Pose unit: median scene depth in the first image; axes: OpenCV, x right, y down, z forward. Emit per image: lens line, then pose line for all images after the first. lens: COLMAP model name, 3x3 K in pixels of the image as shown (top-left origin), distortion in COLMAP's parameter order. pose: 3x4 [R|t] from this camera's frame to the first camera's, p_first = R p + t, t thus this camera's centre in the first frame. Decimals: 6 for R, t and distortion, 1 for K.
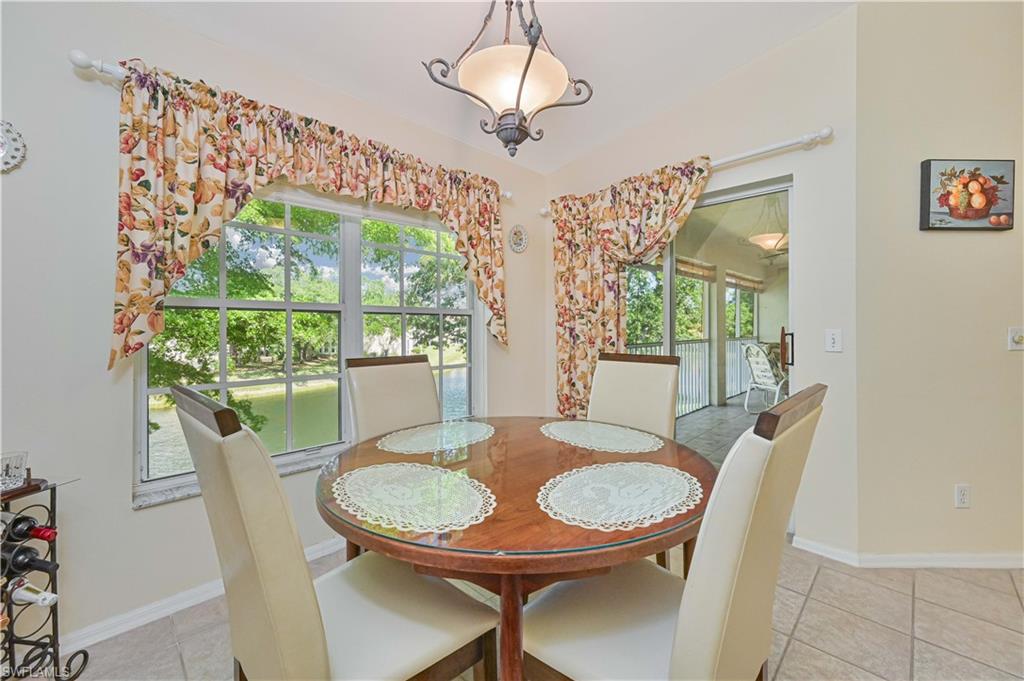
lens RADIAL K [[411.8, 0, 514.0], [0, 411.8, 326.5], [0, 0, 1]] dist [-0.001060, 0.000426]
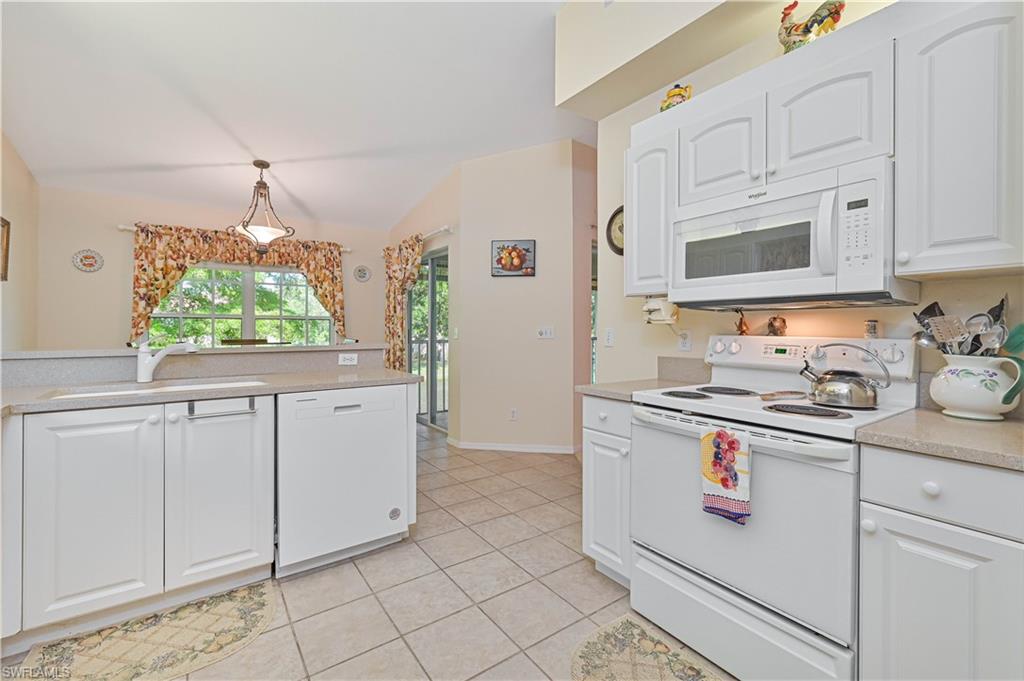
lens RADIAL K [[434.2, 0, 505.2], [0, 434.2, 327.4], [0, 0, 1]] dist [0.002078, 0.000305]
pose [[0.985149, 0.001853, -0.171693, 1.466081], [-0.001863, 0.999998, 0.000103, 0.006052], [0.171693, 0.000218, 0.985150, -1.051628]]
